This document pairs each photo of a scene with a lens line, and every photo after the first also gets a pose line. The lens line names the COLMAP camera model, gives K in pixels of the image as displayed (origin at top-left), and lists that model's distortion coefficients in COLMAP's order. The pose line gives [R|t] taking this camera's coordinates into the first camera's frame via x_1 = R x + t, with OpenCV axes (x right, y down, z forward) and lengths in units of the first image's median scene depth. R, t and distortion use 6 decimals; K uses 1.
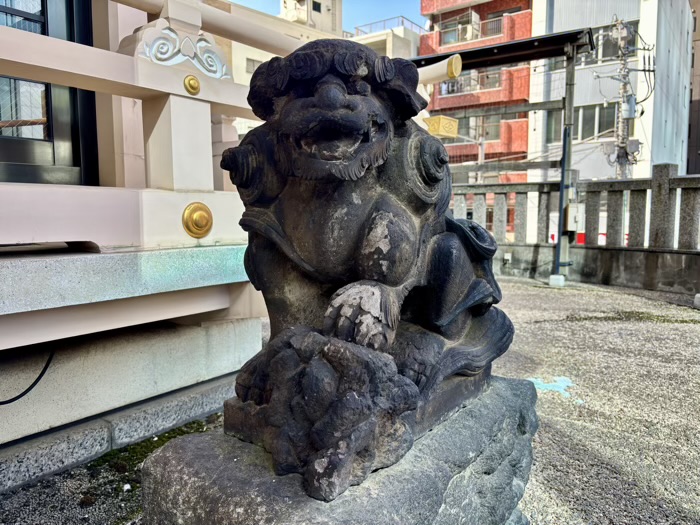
lens RADIAL K [[531.3, 0, 350.3], [0, 531.3, 260.2], [0, 0, 1]] dist [0.014539, -0.019459]
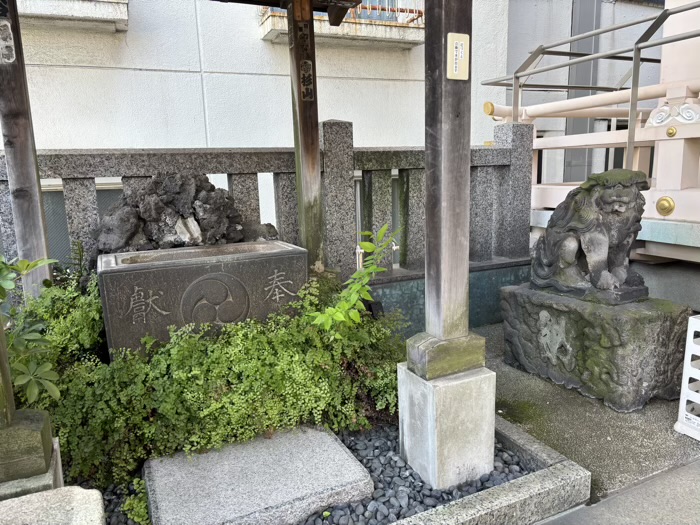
lens RADIAL K [[531.3, 0, 352.6], [0, 531.3, 264.0], [0, 0, 1]] dist [0.014539, -0.019459]
pose [[-0.457224, 0.169862, -0.872980, 1.903428], [-0.065282, 0.972533, 0.223424, -0.226914], [0.886953, 0.159145, -0.433576, 0.902571]]
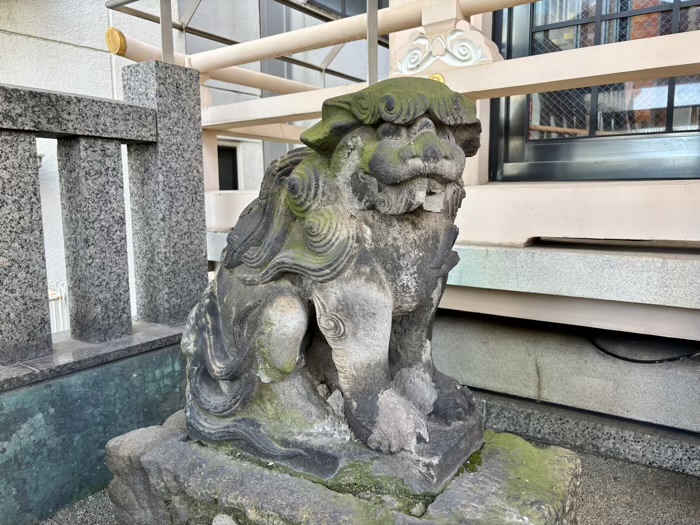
lens RADIAL K [[531.3, 0, 352.2], [0, 531.3, 262.8], [0, 0, 1]] dist [0.014539, -0.019459]
pose [[0.059320, 0.122937, -0.990640, 0.748954], [-0.095407, 0.988543, 0.116963, -0.095272], [0.993669, 0.087576, 0.070369, 0.807274]]
